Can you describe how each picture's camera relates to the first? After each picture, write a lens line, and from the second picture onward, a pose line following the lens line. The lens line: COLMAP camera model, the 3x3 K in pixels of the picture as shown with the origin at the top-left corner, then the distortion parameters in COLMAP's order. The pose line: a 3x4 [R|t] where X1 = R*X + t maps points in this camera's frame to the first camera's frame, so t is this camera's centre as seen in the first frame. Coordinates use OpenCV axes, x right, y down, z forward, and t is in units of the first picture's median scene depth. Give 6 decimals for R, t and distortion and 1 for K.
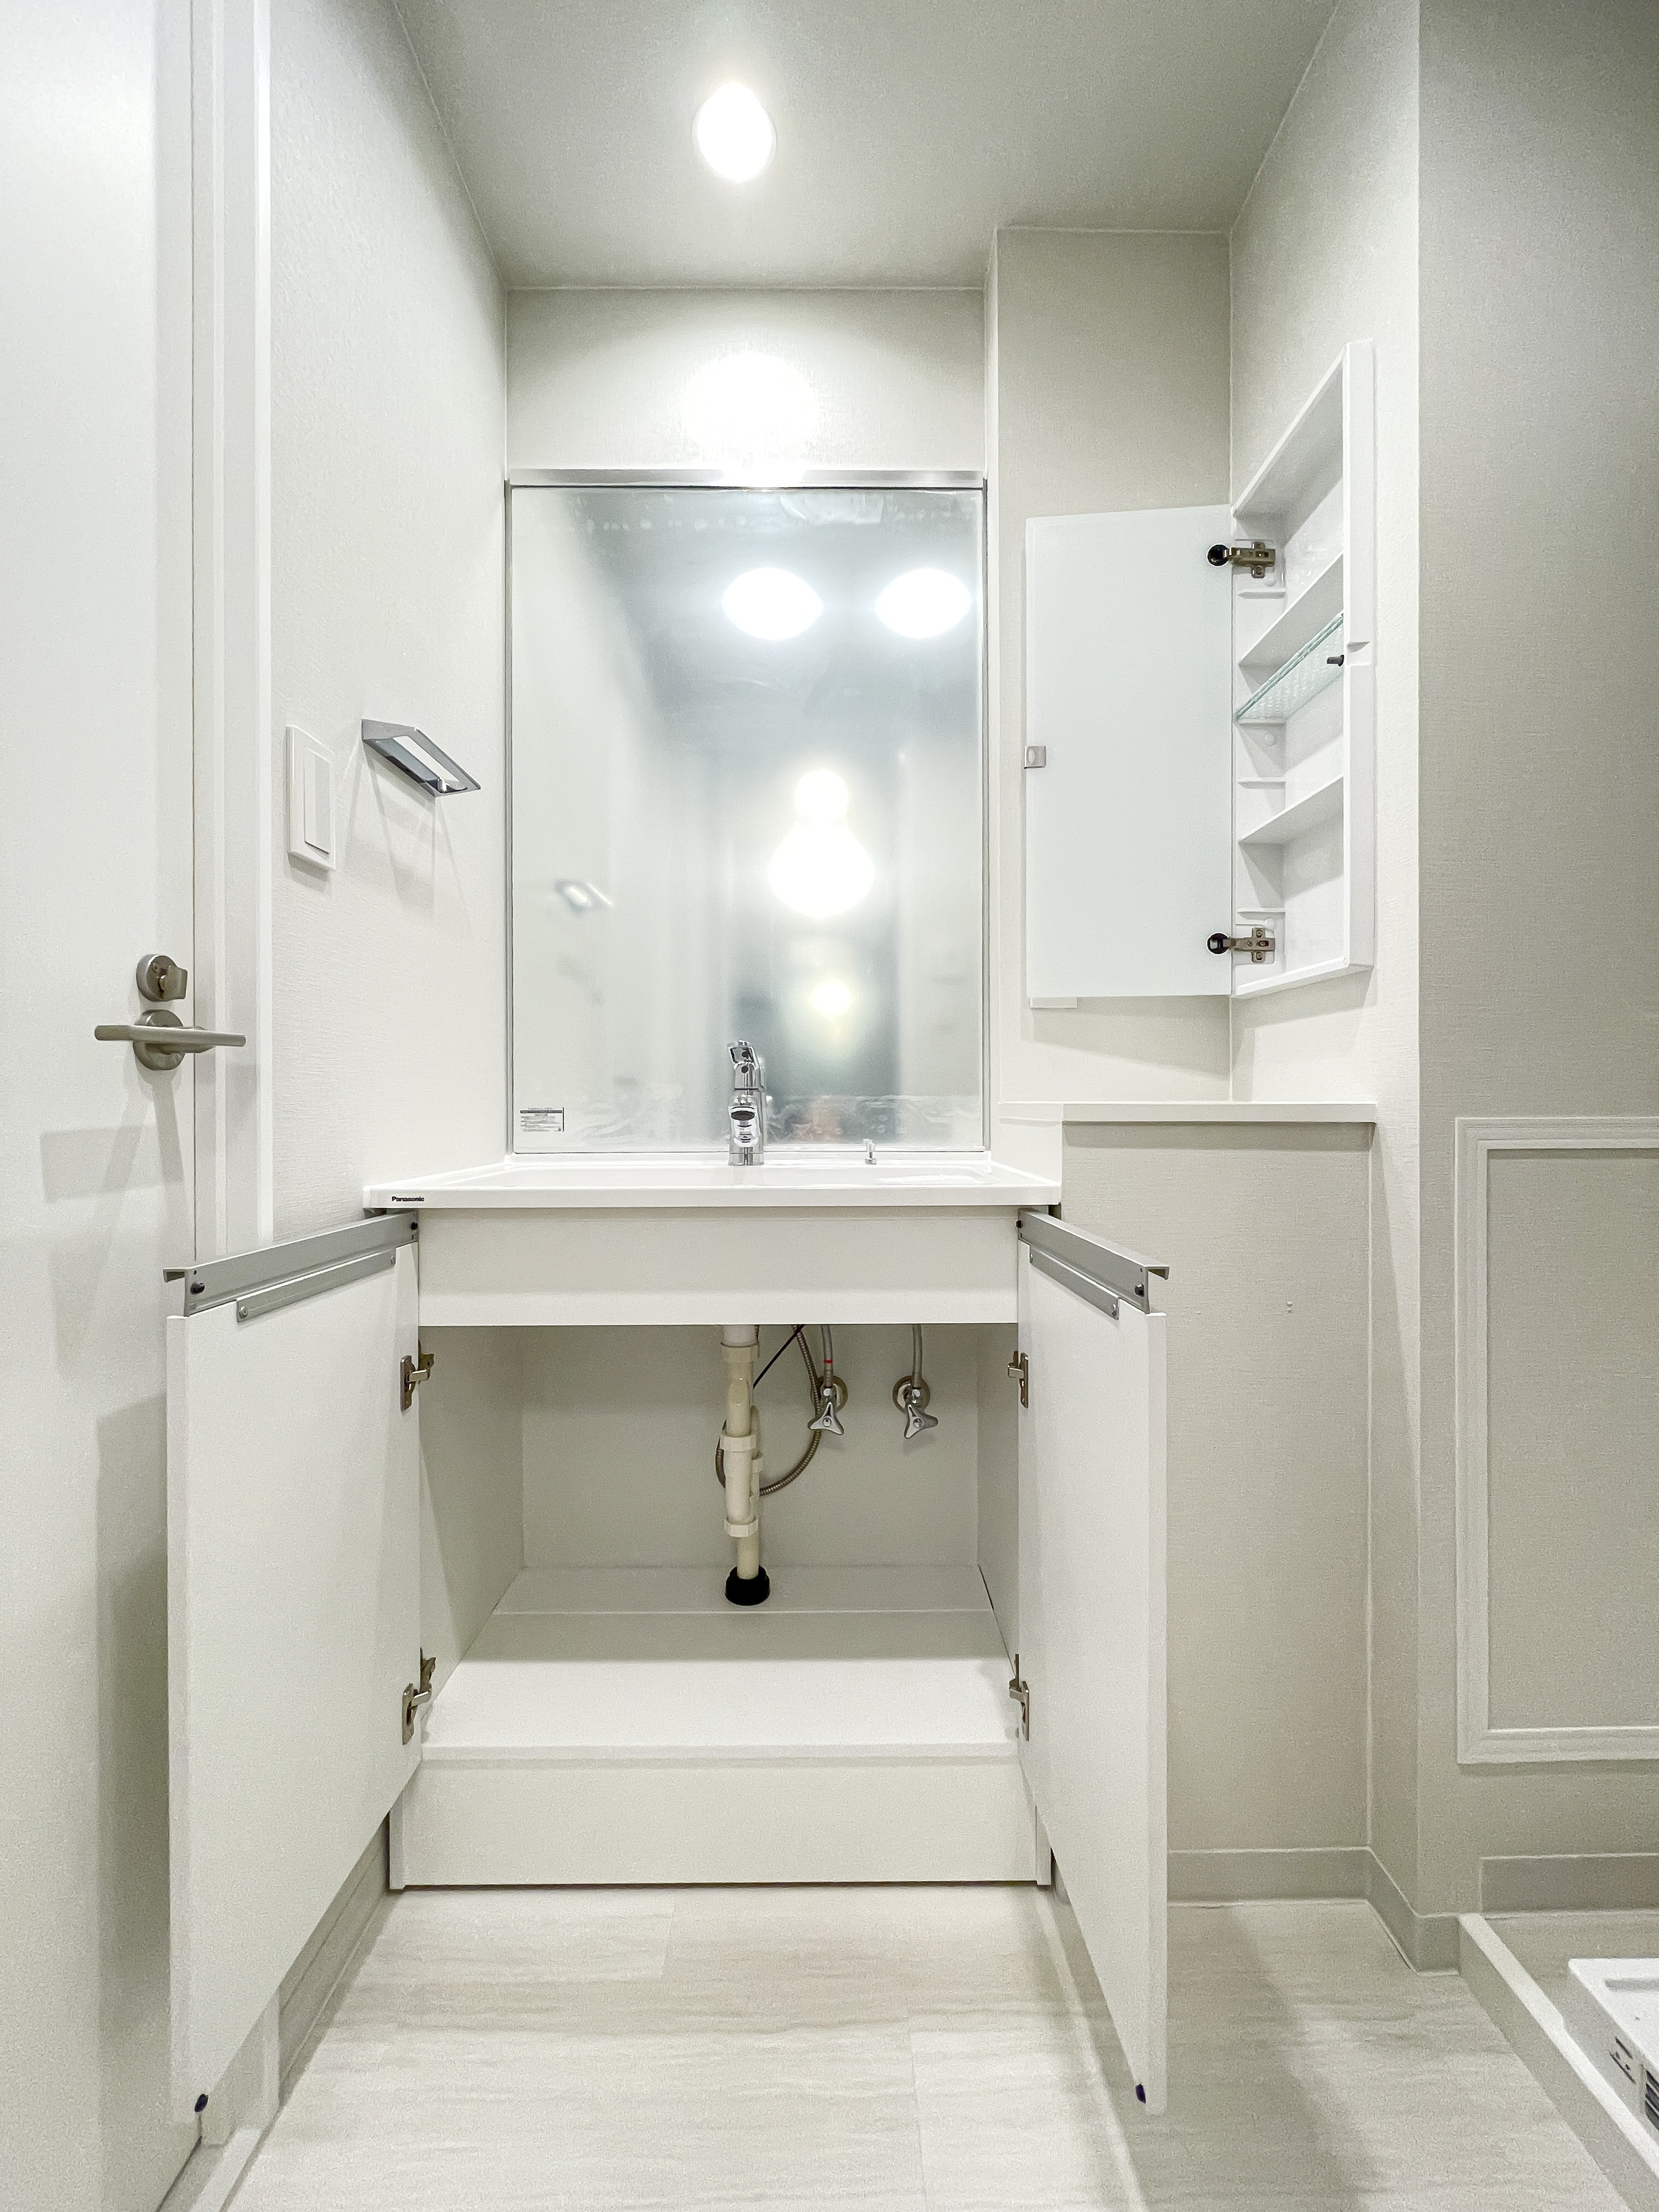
lens RADIAL K [[895.1, 0, 830.5], [0, 895.1, 1097.7], [0, 0, 1]] dist [-0.006204, 0.000309]
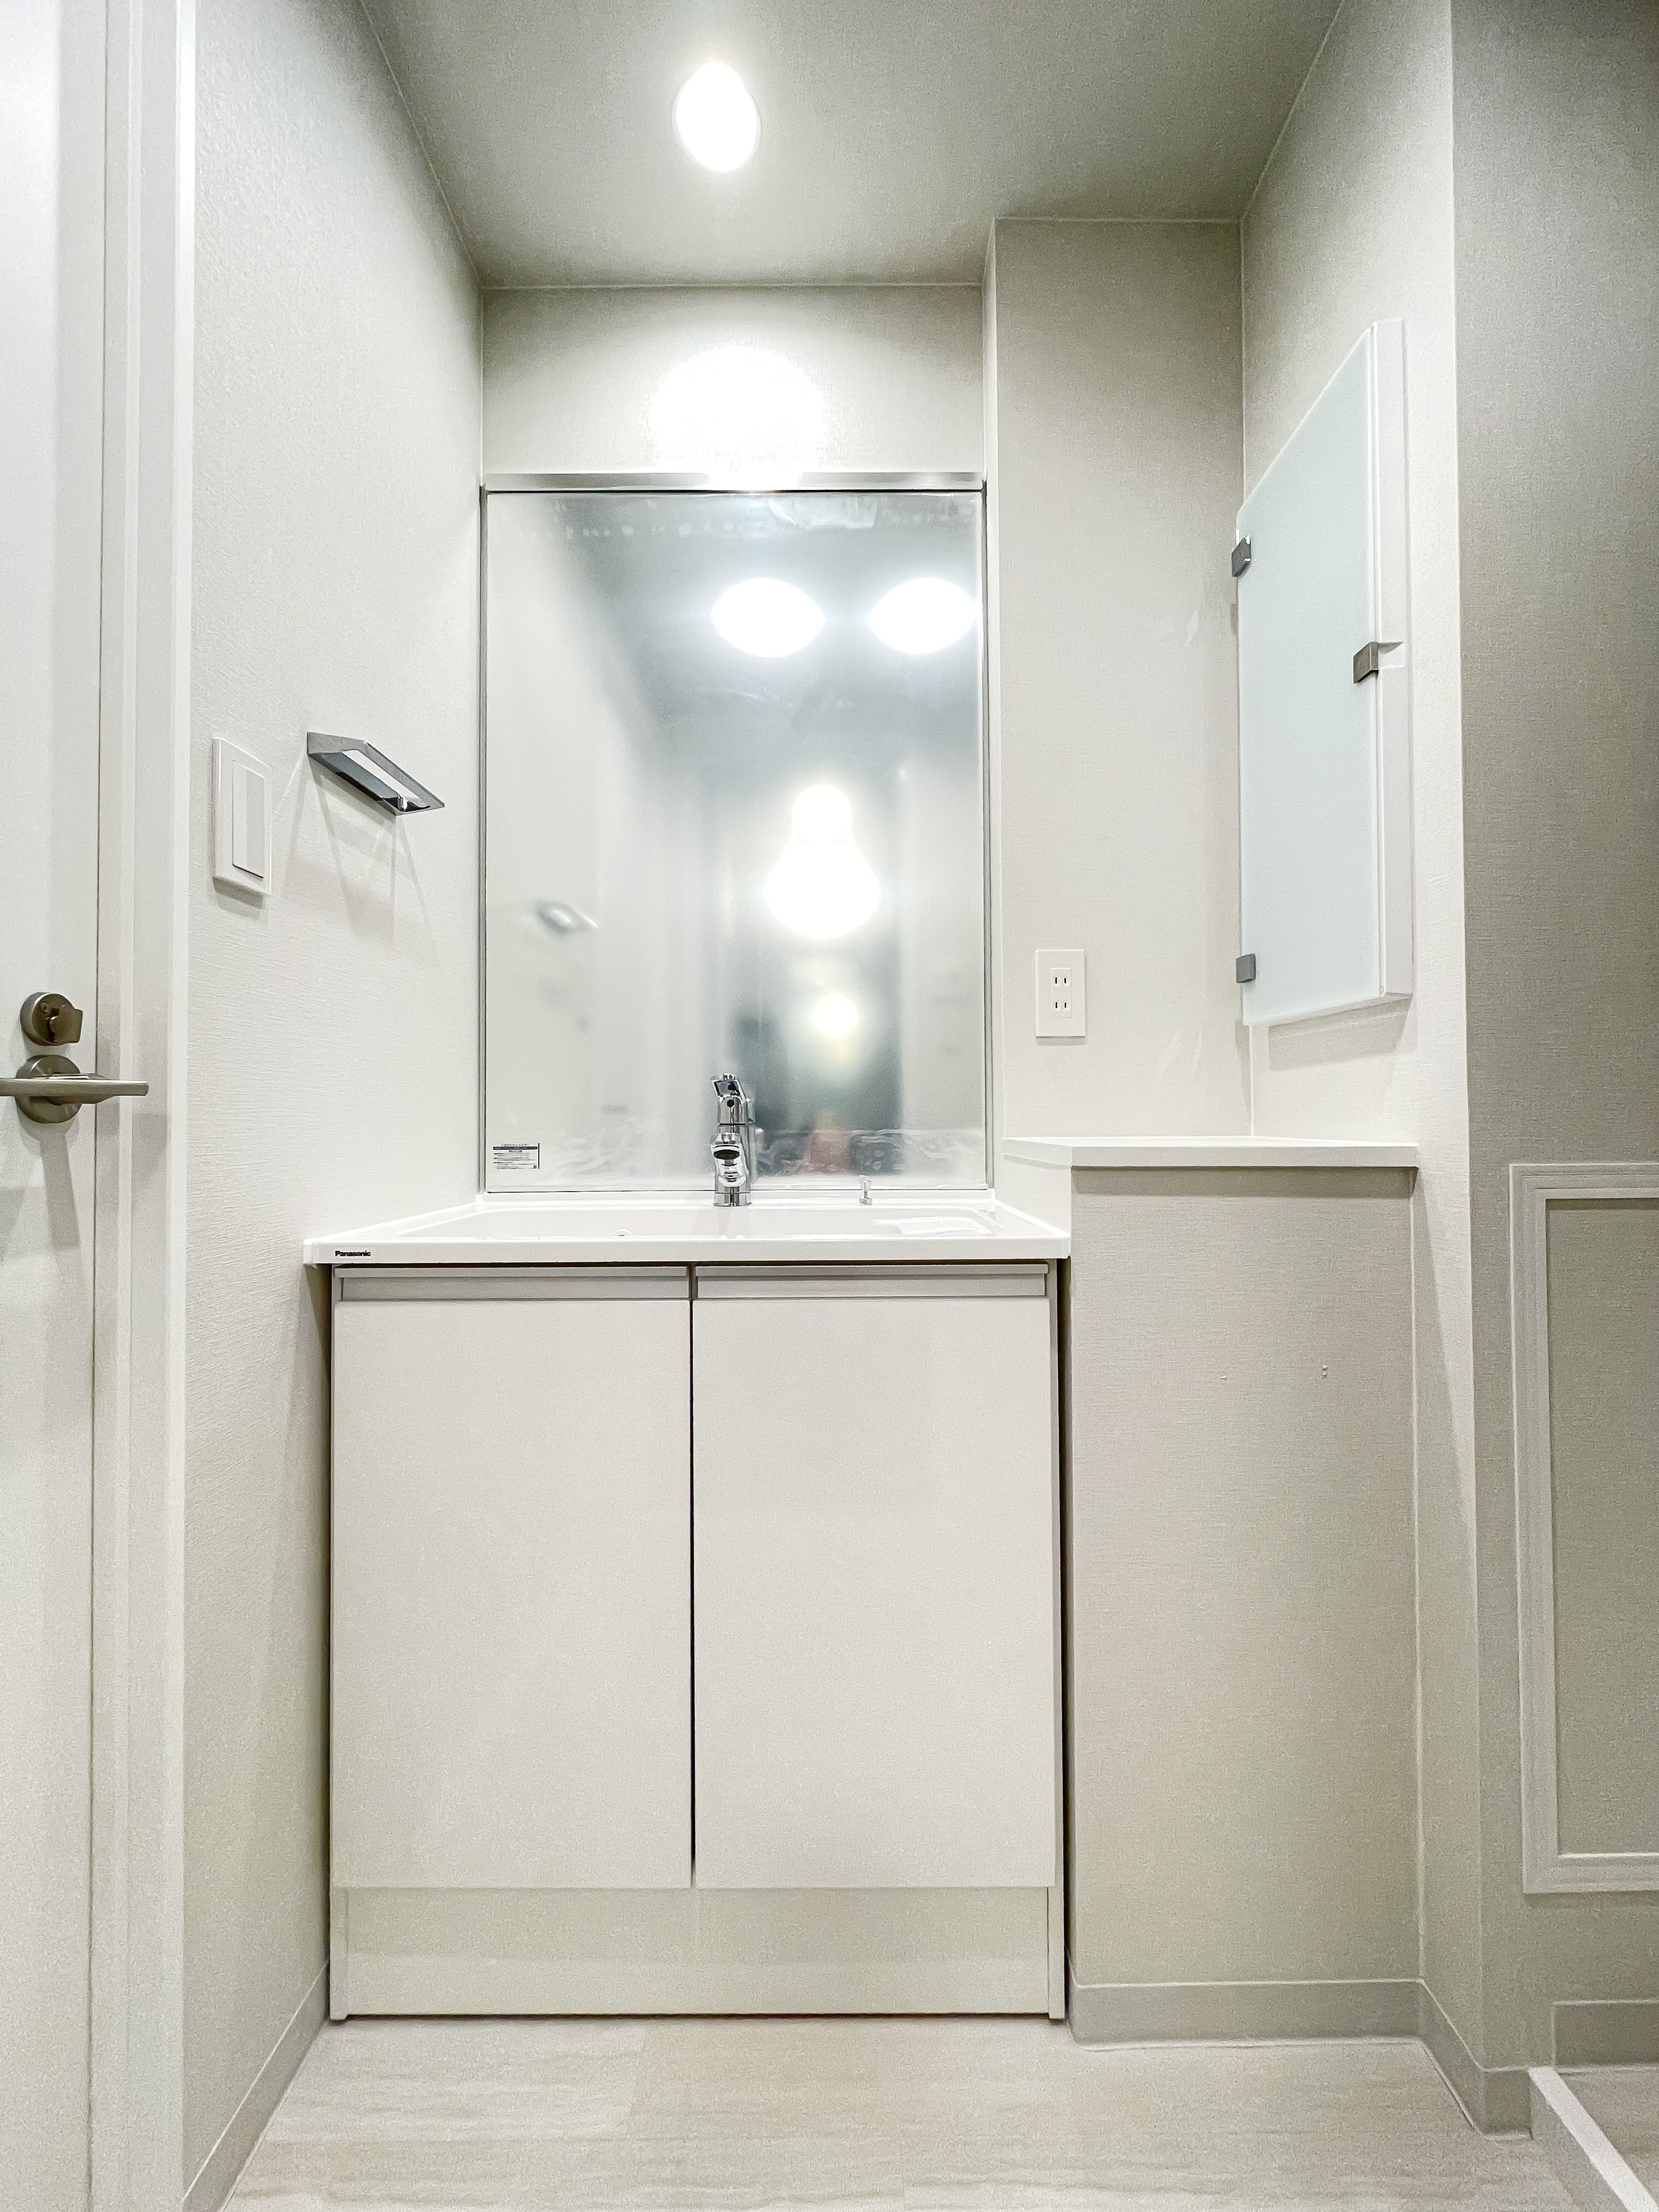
lens RADIAL K [[895.1, 0, 828.6], [0, 895.1, 1096.0], [0, 0, 1]] dist [-0.006204, 0.000309]
pose [[0.999953, -0.001910, -0.009485, 0.018645], [0.001721, 0.999801, -0.019871, -0.024660], [0.009521, 0.019853, 0.999758, 0.077543]]
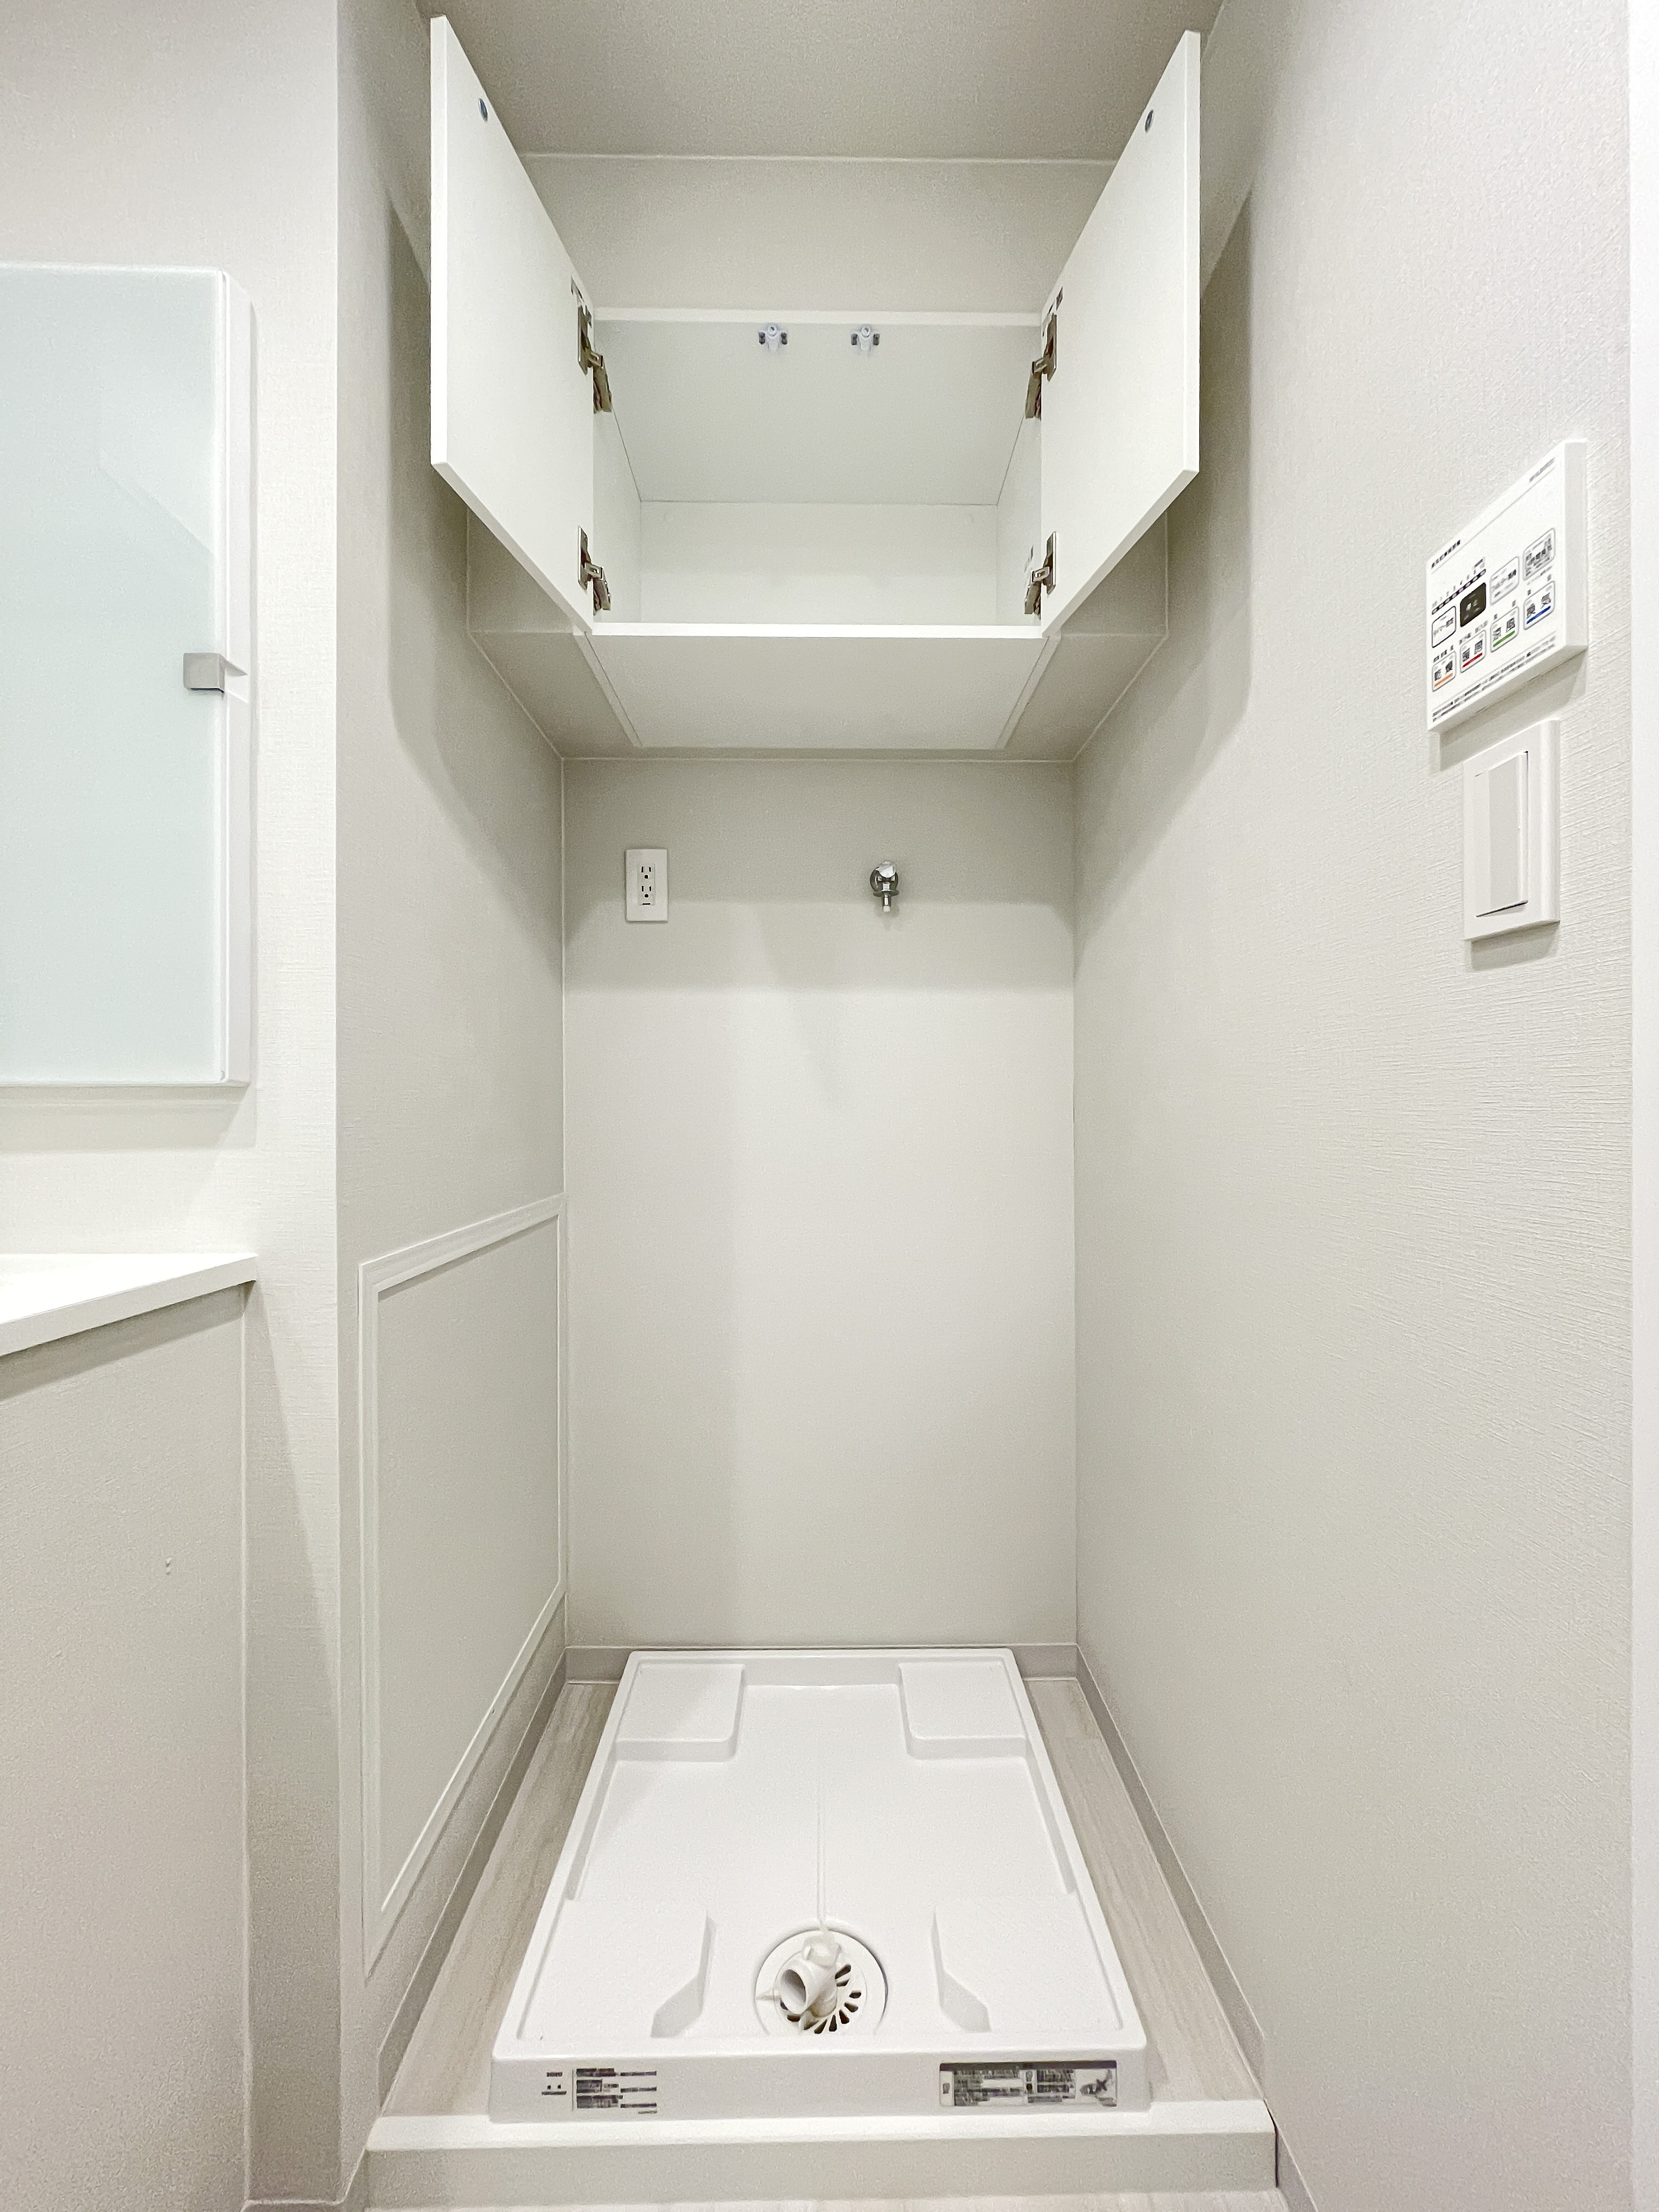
lens RADIAL K [[895.1, 0, 827.2], [0, 895.1, 1087.1], [0, 0, 1]] dist [-0.006204, 0.000309]
pose [[-0.000666, 0.003887, 0.999992, -0.167196], [0.009186, 0.999950, -0.003881, -0.123009], [-0.999958, 0.009183, -0.000701, 0.439763]]
